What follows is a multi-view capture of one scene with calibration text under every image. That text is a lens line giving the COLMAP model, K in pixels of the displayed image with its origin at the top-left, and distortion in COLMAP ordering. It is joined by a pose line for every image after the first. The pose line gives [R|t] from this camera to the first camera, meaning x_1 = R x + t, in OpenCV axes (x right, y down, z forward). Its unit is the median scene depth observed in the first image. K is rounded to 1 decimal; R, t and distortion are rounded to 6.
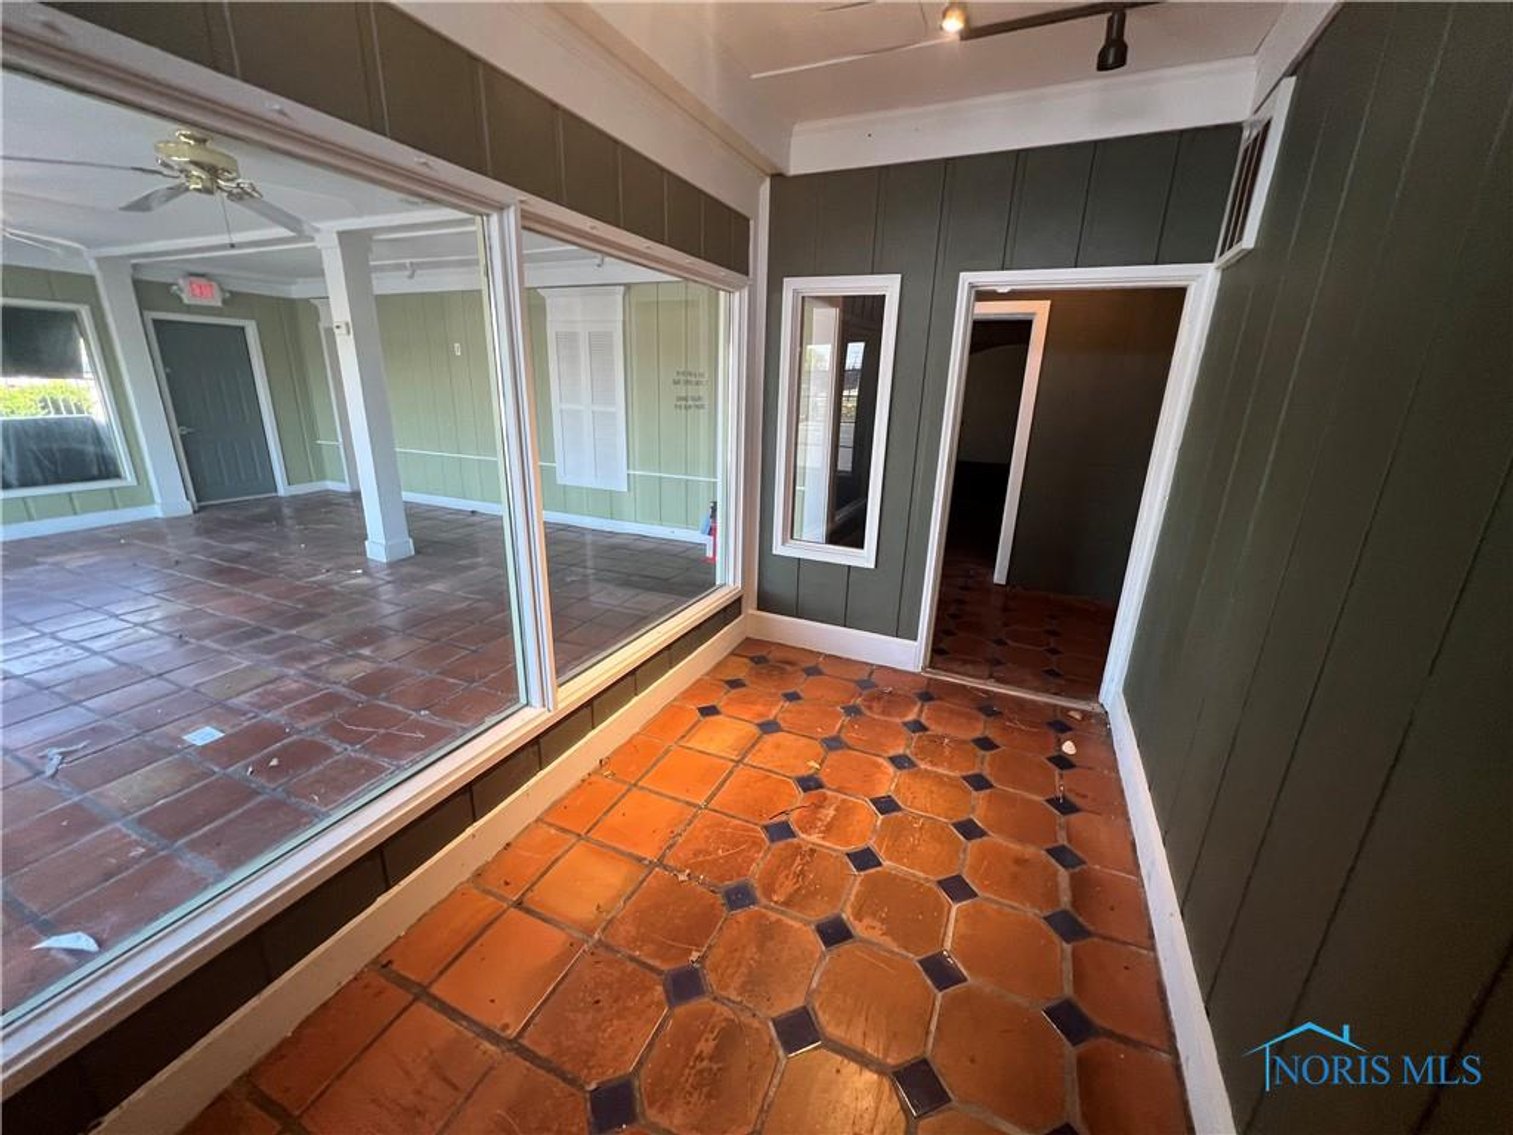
lens RADIAL K [[606.6, 0, 755.4], [0, 606.6, 568.7], [0, 0, 1]] dist [-0.000204, -0.000066]
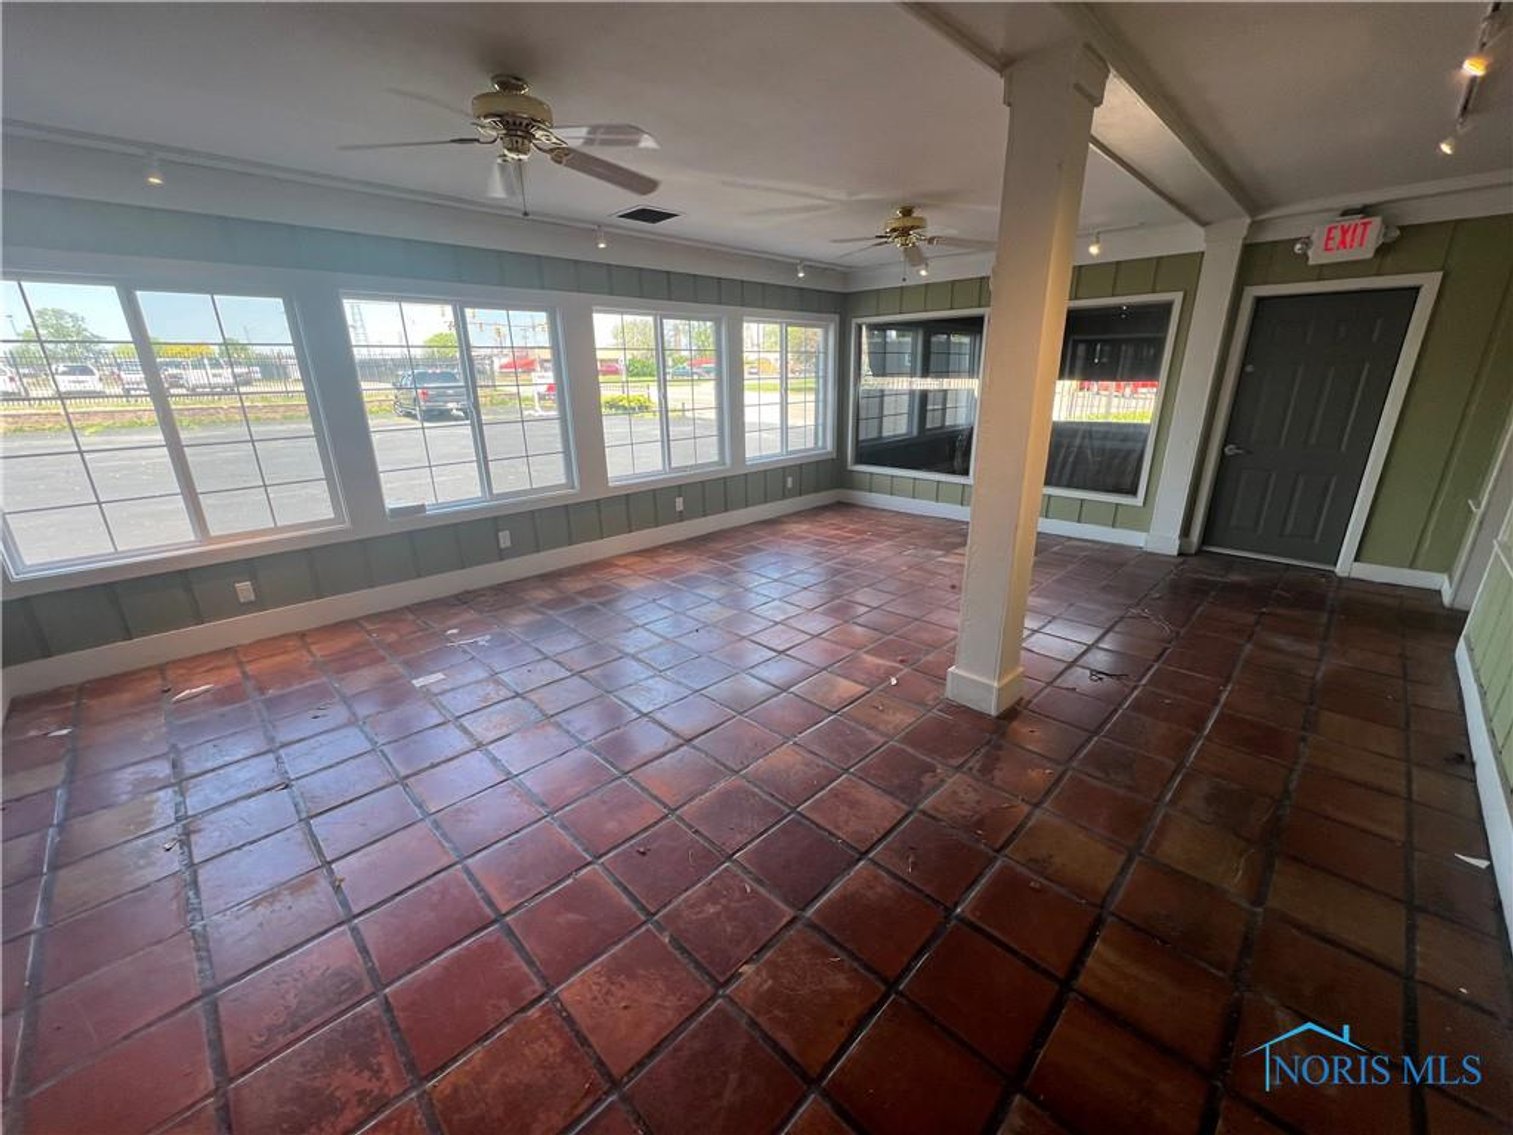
lens RADIAL K [[607.6, 0, 759.5], [0, 607.6, 570.7], [0, 0, 1]] dist [-0.000275, 0.000062]
pose [[-0.352525, 0.269676, -0.896103, -0.049721], [-0.273534, 0.886063, 0.374262, -0.229206], [0.894933, 0.377051, -0.238594, 0.755777]]
